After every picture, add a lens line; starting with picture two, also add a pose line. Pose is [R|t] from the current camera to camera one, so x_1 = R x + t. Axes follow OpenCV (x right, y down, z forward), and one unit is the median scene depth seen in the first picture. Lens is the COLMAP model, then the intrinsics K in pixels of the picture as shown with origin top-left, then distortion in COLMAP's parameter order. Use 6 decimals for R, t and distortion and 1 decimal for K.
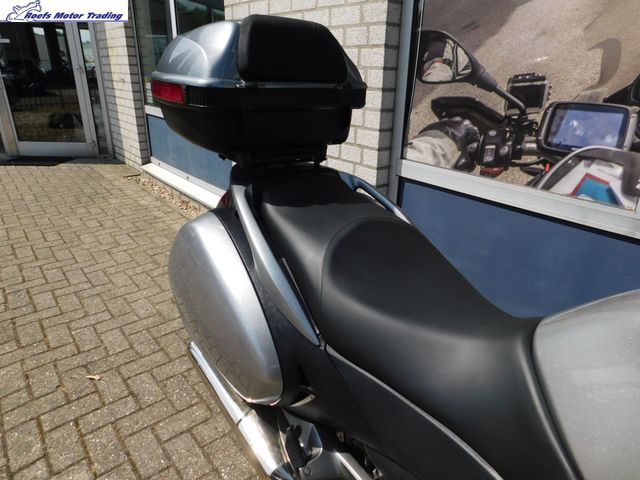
lens RADIAL K [[419.2, 0, 320.0], [0, 419.2, 240.0], [0, 0, 1]] dist [-0.071141, 0.054577]
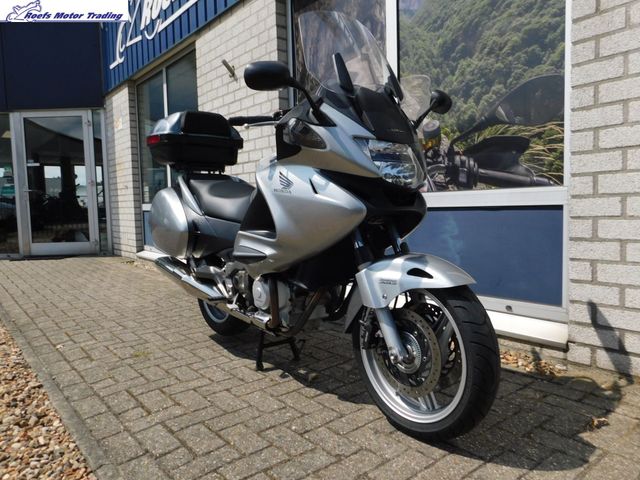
lens RADIAL K [[471.2, 0, 320.0], [0, 471.2, 240.0], [0, 0, 1]] dist [-0.006990, -0.003195]
pose [[0.998801, -0.044134, -0.021187, 0.365988], [0.035553, 0.951426, -0.305819, 0.614484], [0.033655, 0.304699, 0.951854, -0.811568]]
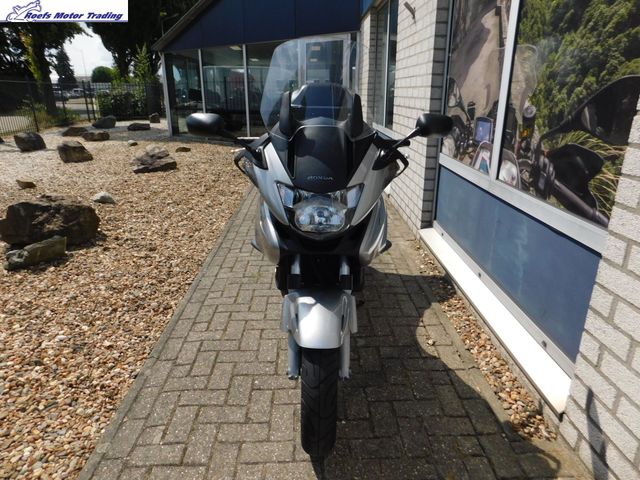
lens RADIAL K [[419.2, 0, 320.0], [0, 419.2, 240.0], [0, 0, 1]] dist [-0.071141, 0.054577]
pose [[0.781473, 0.190169, -0.594252, 1.001685], [-0.221251, 0.974990, 0.021053, 0.248481], [0.583393, 0.115026, 0.804003, -0.652359]]
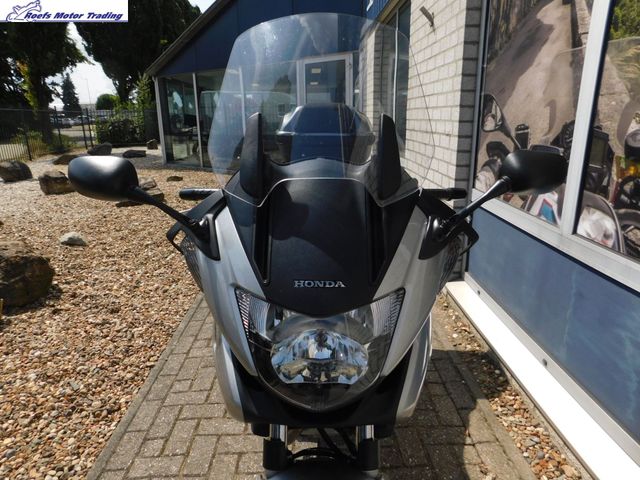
lens RADIAL K [[419.2, 0, 320.0], [0, 419.2, 240.0], [0, 0, 1]] dist [-0.071141, 0.054577]
pose [[0.779059, 0.149088, -0.608967, 0.738629], [-0.209409, 0.977410, -0.028608, 0.120031], [0.590945, 0.149811, 0.792680, -0.340735]]
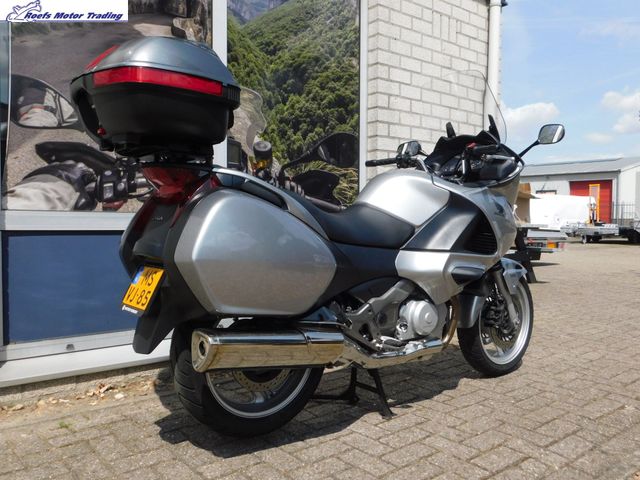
lens RADIAL K [[559.2, 0, 320.0], [0, 559.2, 240.0], [0, 0, 1]] dist [-0.005207, -0.000645]
pose [[0.000570, -0.062735, 0.998030, -1.093051], [0.372431, 0.926245, 0.058010, 0.043887], [-0.928060, 0.371664, 0.023892, 0.451019]]
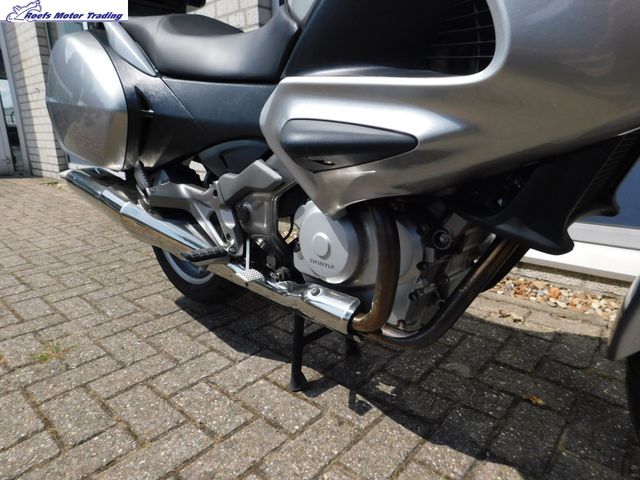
lens RADIAL K [[419.2, 0, 320.0], [0, 419.2, 240.0], [0, 0, 1]] dist [-0.071141, 0.054577]
pose [[0.988352, -0.069350, 0.135464, 0.128850], [0.085483, 0.989427, -0.117160, 0.423715], [-0.125906, 0.127375, 0.983831, -0.095934]]
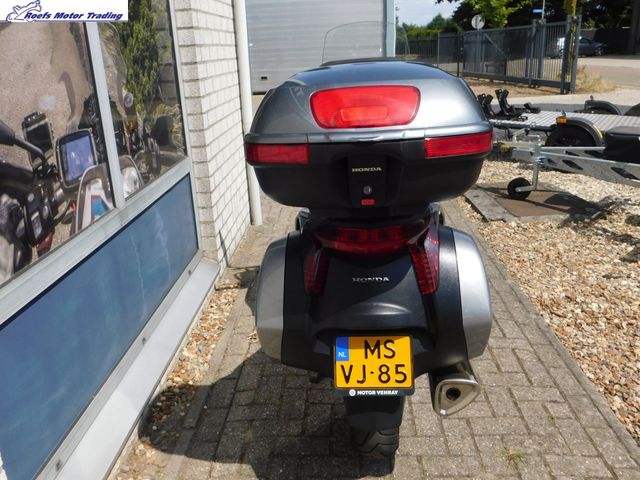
lens RADIAL K [[559.2, 0, 320.0], [0, 559.2, 240.0], [0, 0, 1]] dist [-0.005207, -0.000645]
pose [[-0.739627, -0.205586, 0.640848, -0.555492], [0.281545, 0.770363, 0.572077, -0.578794], [-0.611297, 0.603552, -0.511900, 1.160919]]
